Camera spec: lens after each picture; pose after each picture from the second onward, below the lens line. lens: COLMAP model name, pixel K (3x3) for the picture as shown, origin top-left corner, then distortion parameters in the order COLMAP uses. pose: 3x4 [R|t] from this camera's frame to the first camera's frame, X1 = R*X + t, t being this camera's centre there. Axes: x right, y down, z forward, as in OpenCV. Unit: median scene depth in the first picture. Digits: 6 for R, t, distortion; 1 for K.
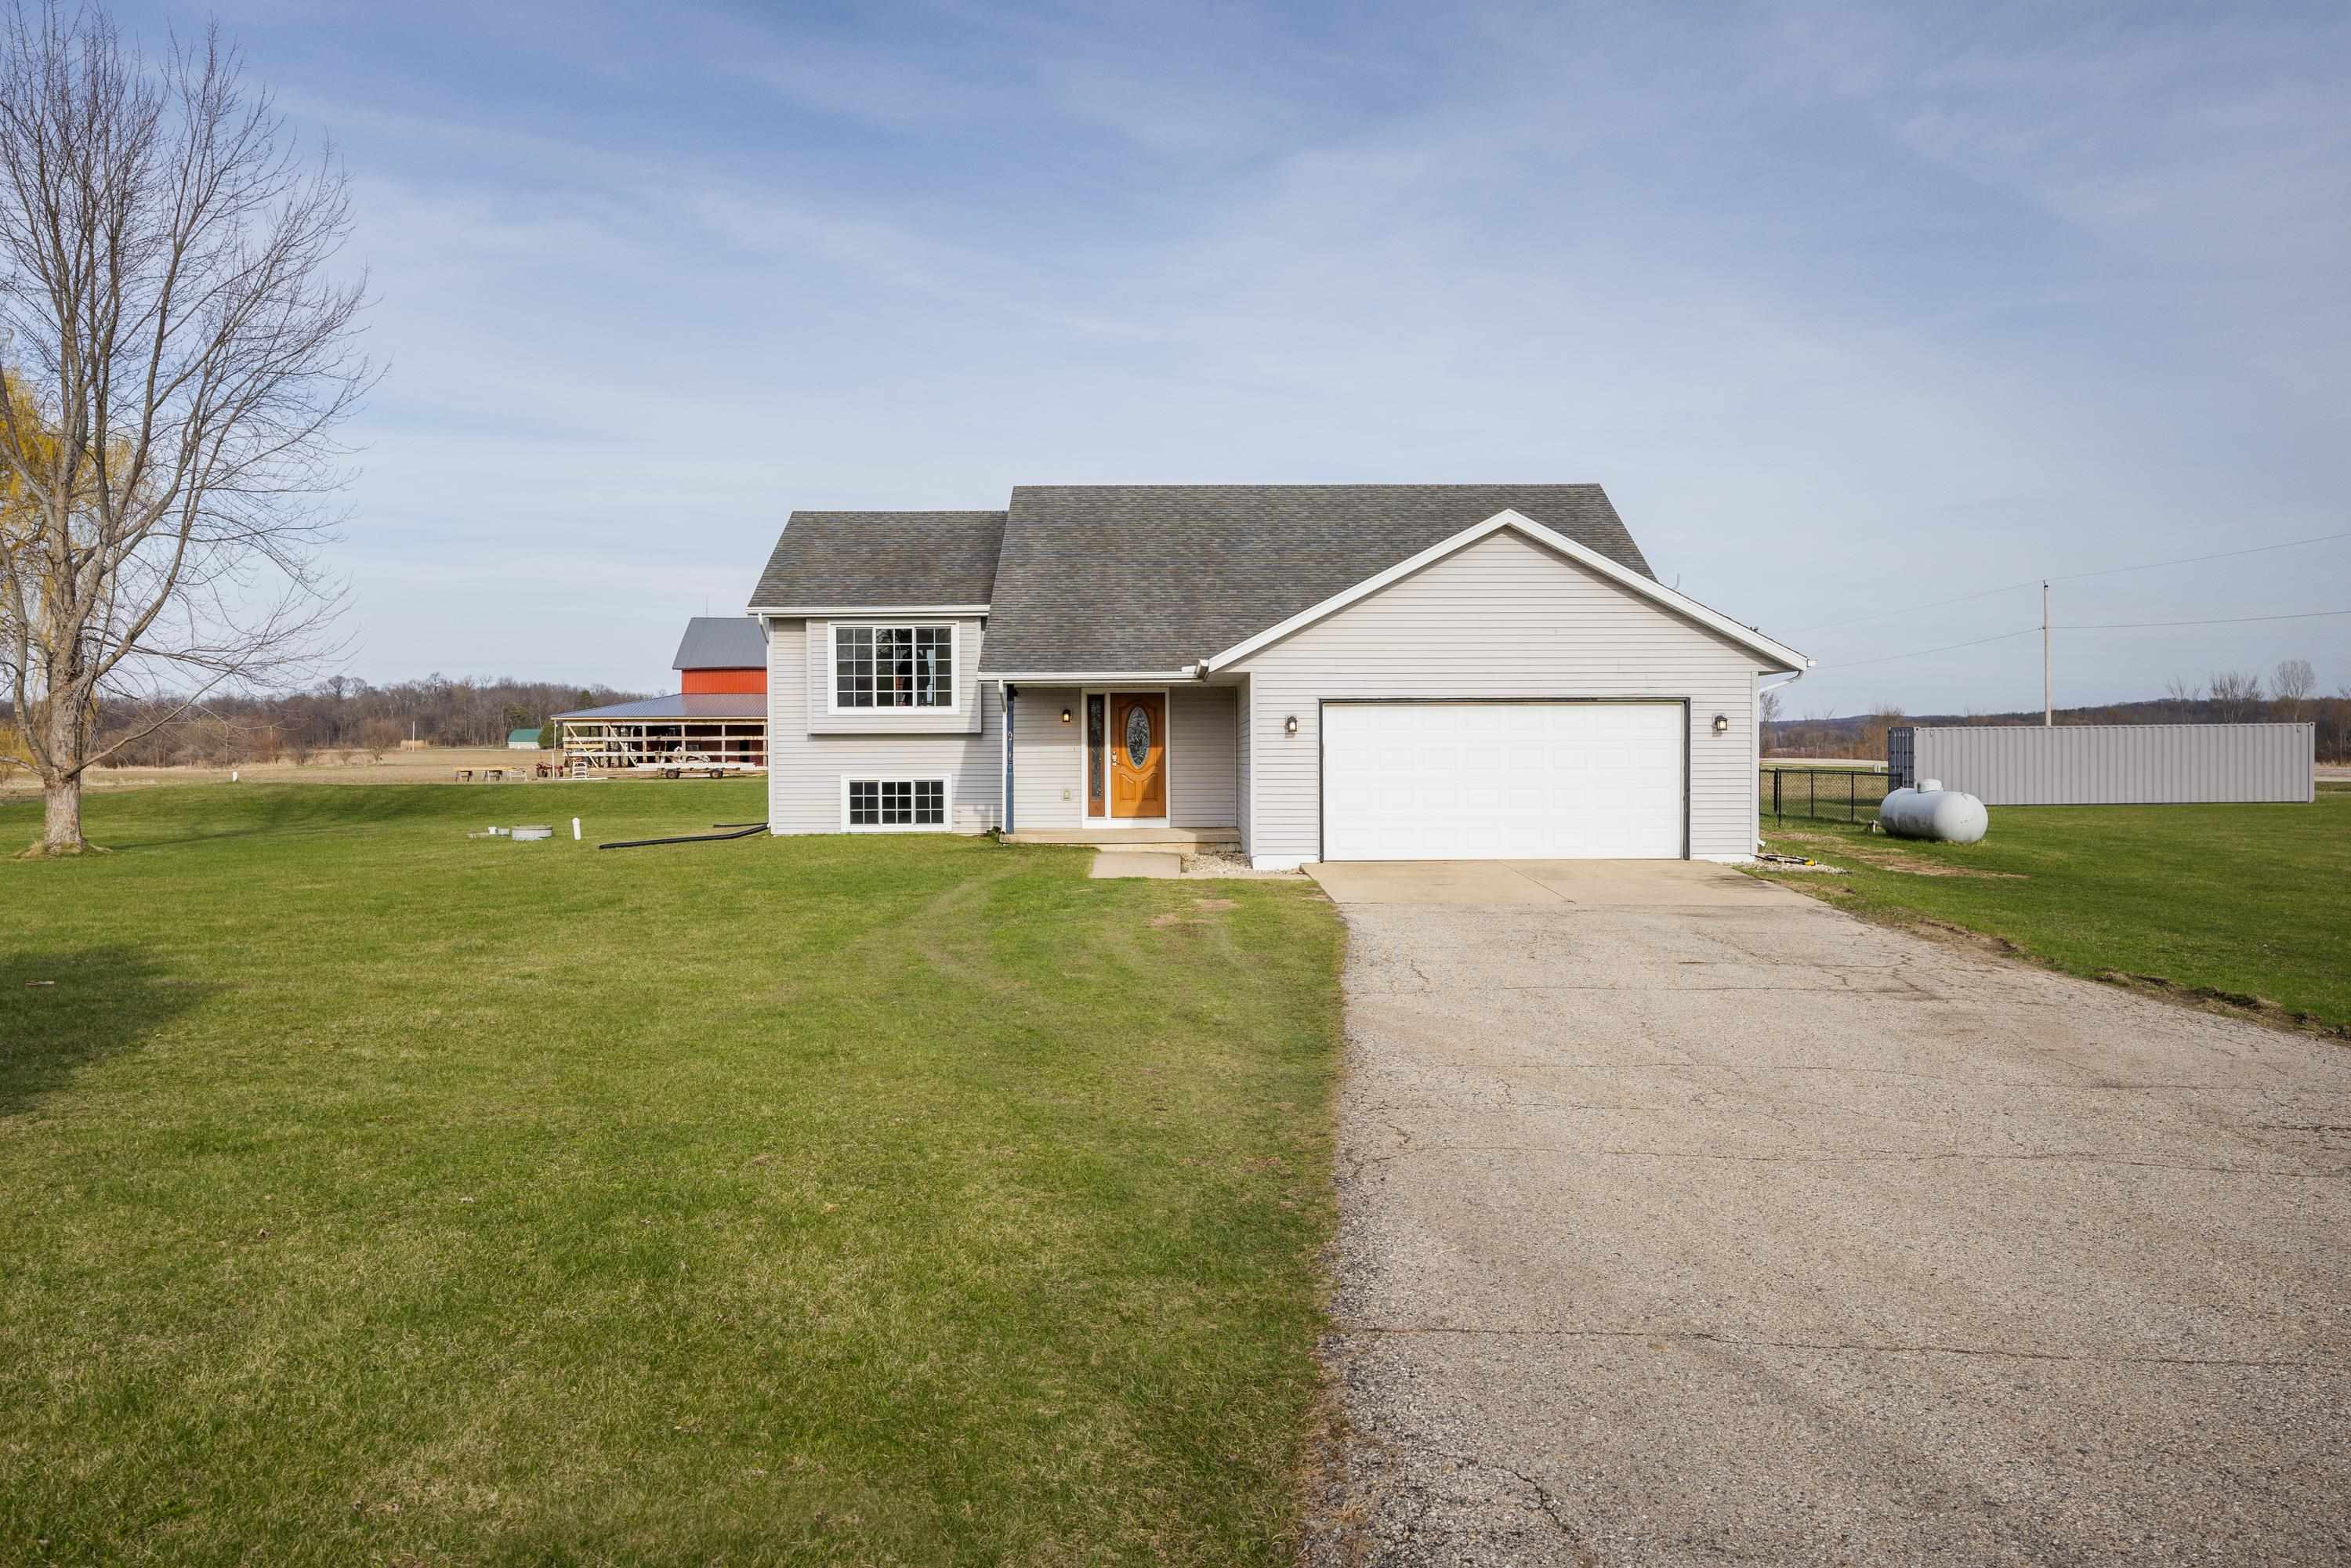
lens RADIAL K [[2032.0, 0, 1175.5], [0, 2032.0, 784.0], [0, 0, 1]] dist [-0.000473, -0.001424]
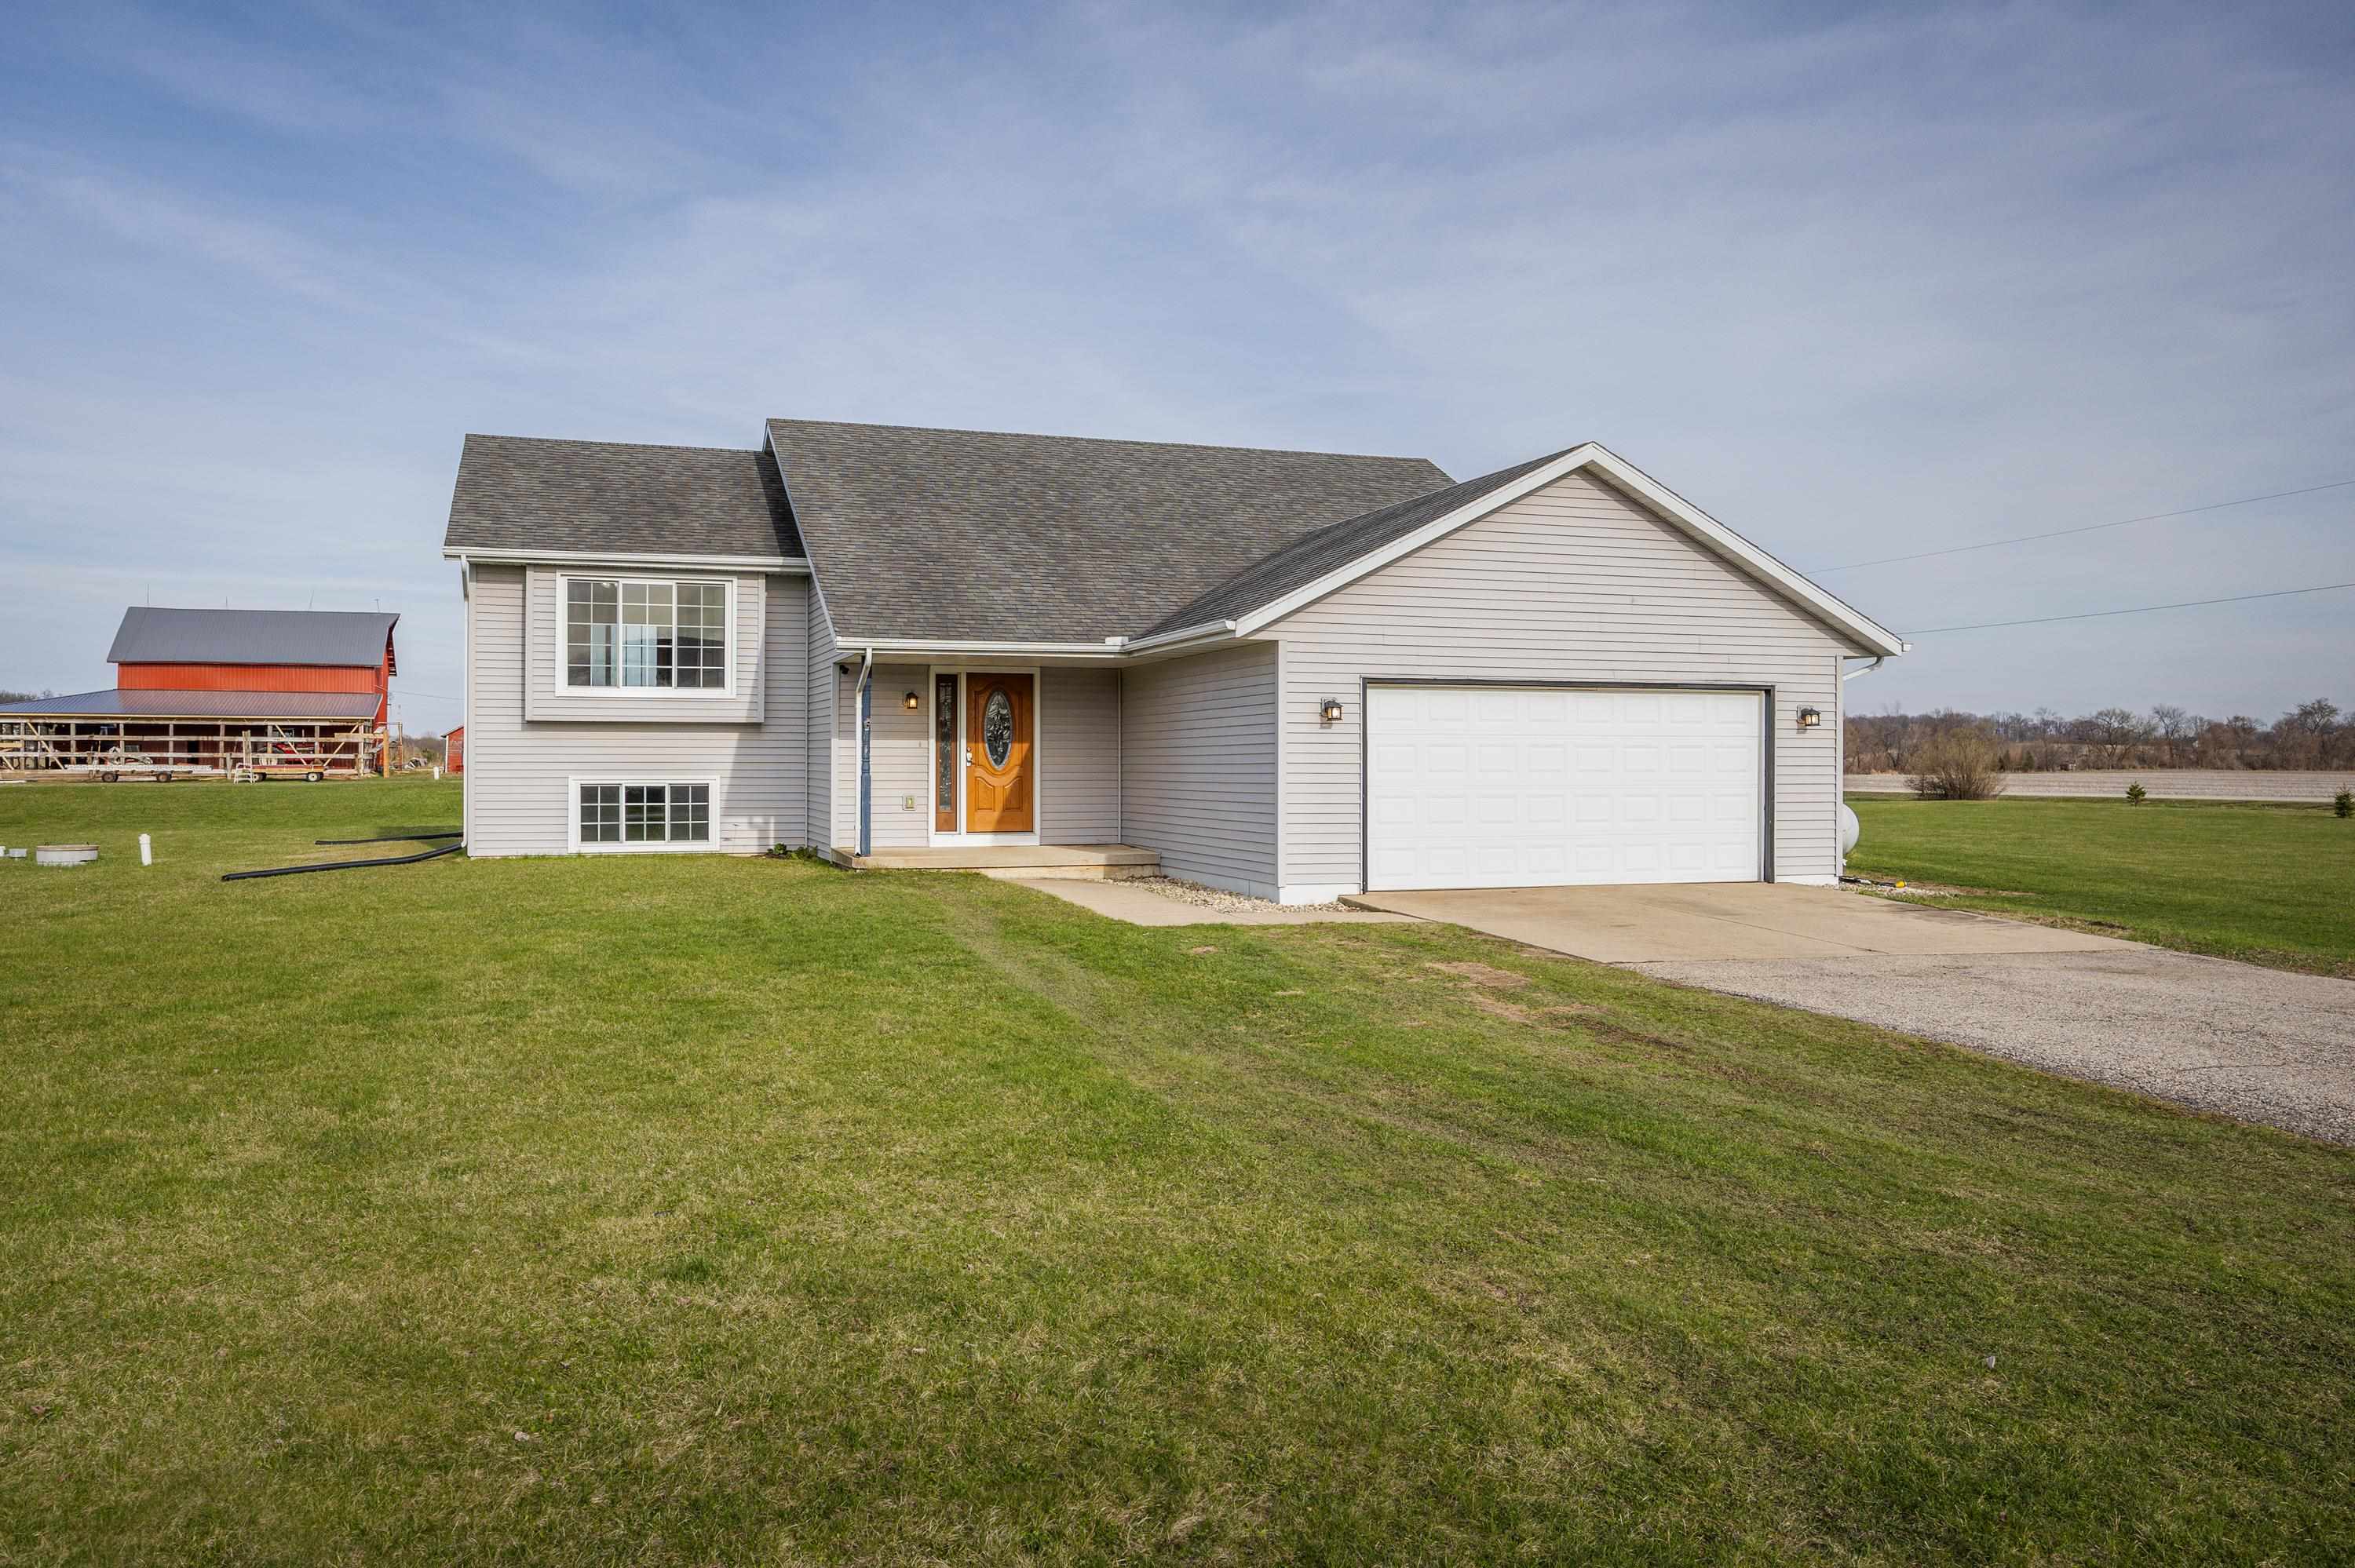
lens RADIAL K [[1819.3, 0, 1177.5], [0, 1819.3, 784.0], [0, 0, 1]] dist [-0.000668, 0.006764]
pose [[0.951002, 0.003058, 0.309169, -0.158812], [-0.002059, 0.999992, -0.003559, 0.000214], [-0.309177, 0.002748, 0.951001, 0.289791]]
